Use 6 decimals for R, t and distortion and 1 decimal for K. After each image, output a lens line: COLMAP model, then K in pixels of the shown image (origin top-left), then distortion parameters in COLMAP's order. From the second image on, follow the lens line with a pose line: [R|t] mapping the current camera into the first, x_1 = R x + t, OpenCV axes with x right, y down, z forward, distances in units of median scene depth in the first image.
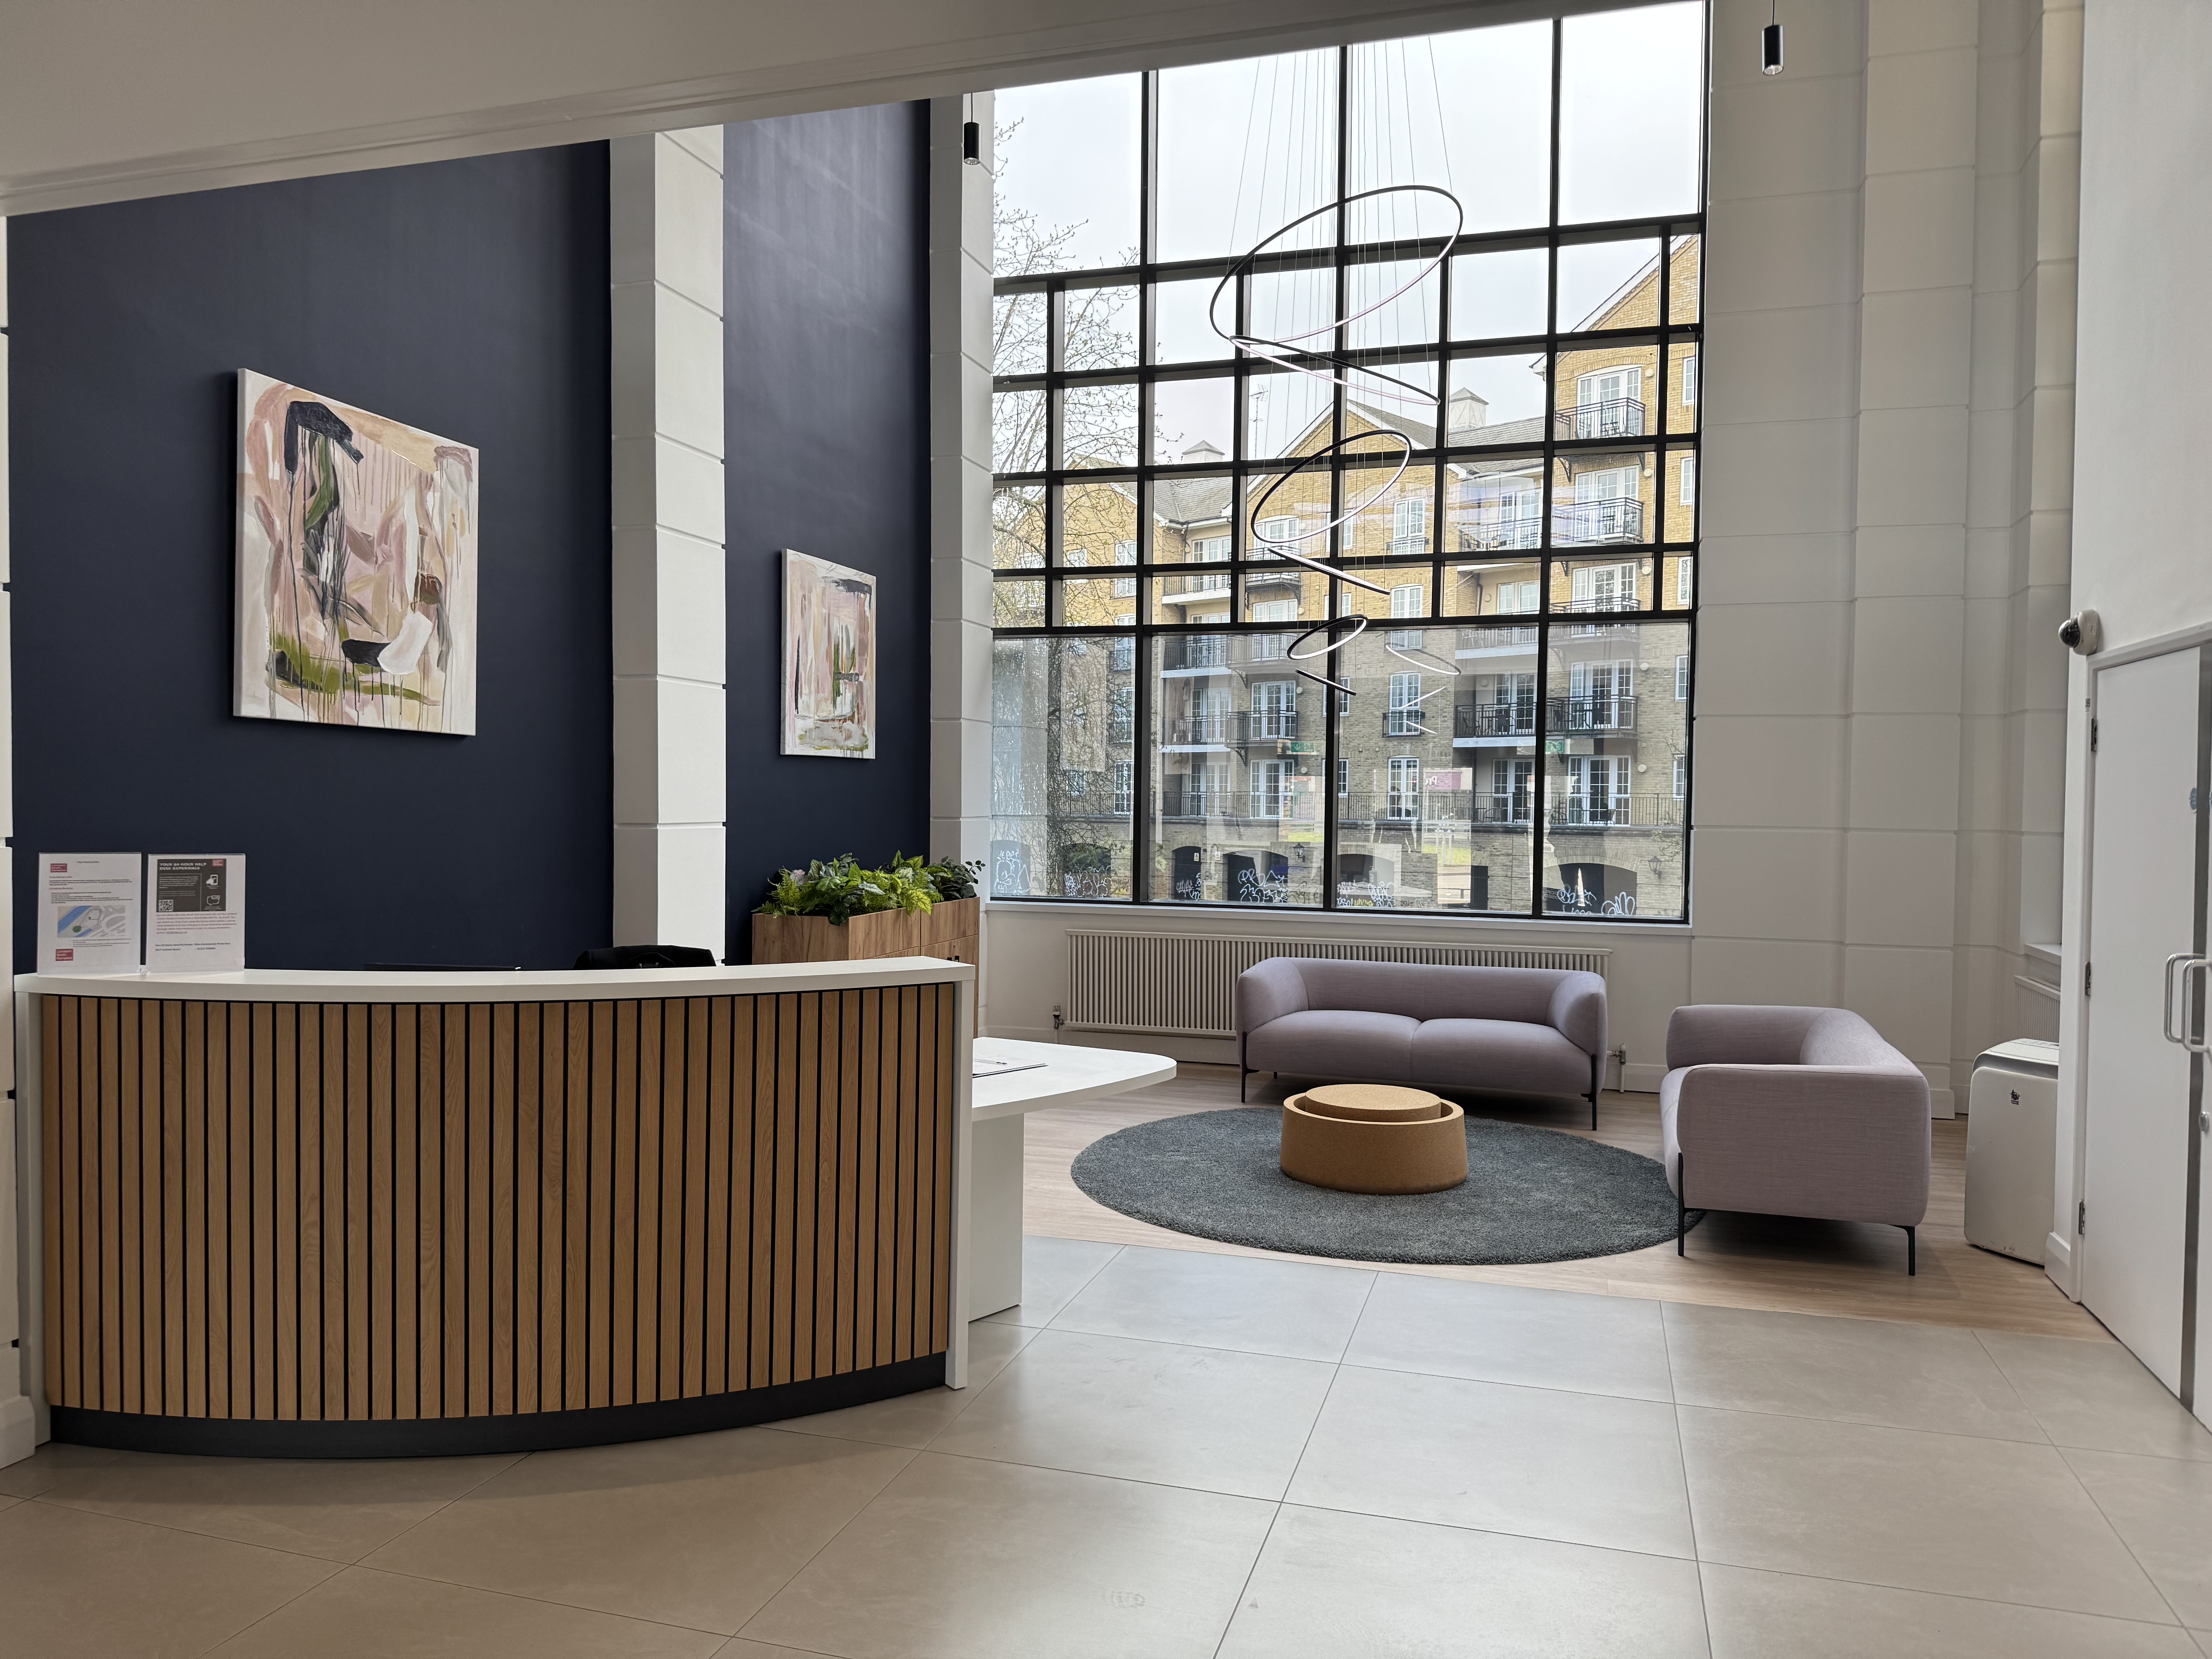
lens RADIAL K [[1628.1, 0, 1106.0], [0, 1628.1, 829.5], [0, 0, 1]] dist [0.008144, -0.004562]
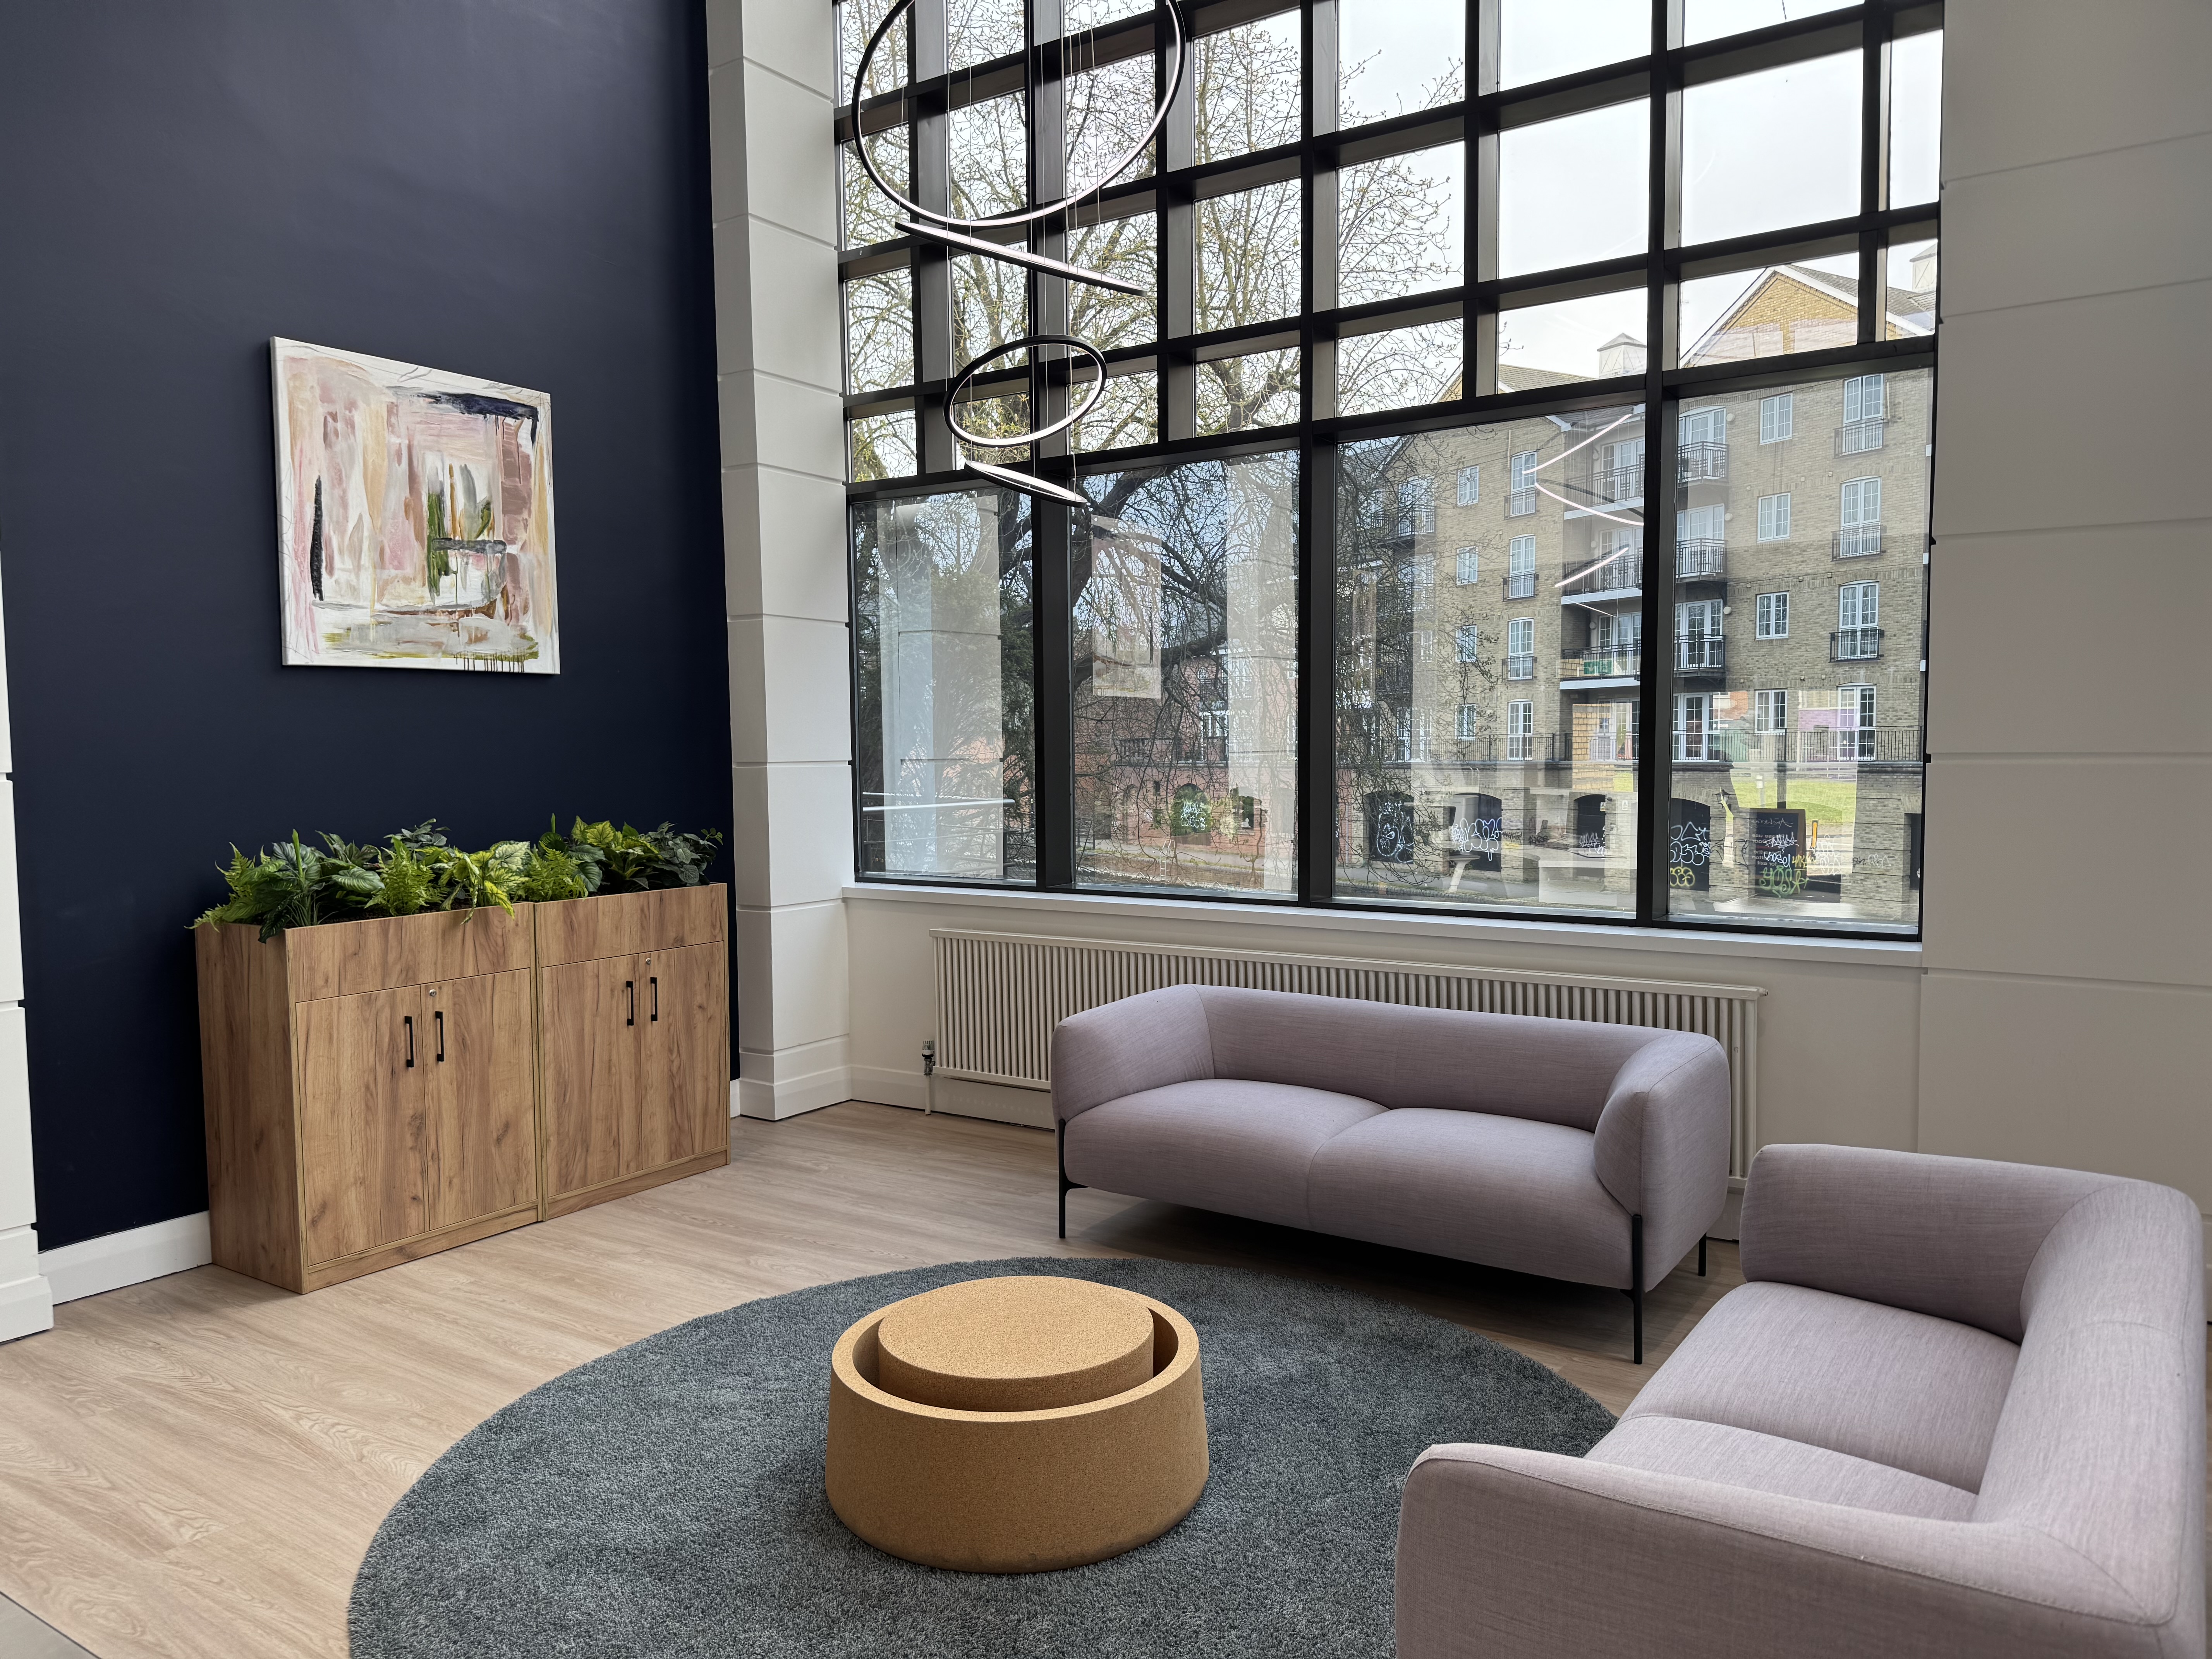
lens RADIAL K [[1628.1, 0, 1106.0], [0, 1628.1, 829.5], [0, 0, 1]] dist [0.008144, -0.004562]
pose [[0.958605, -0.003447, -0.284719, 0.265158], [0.012250, 0.999500, 0.029145, 0.003188], [0.284476, -0.031426, 0.958168, 0.442626]]
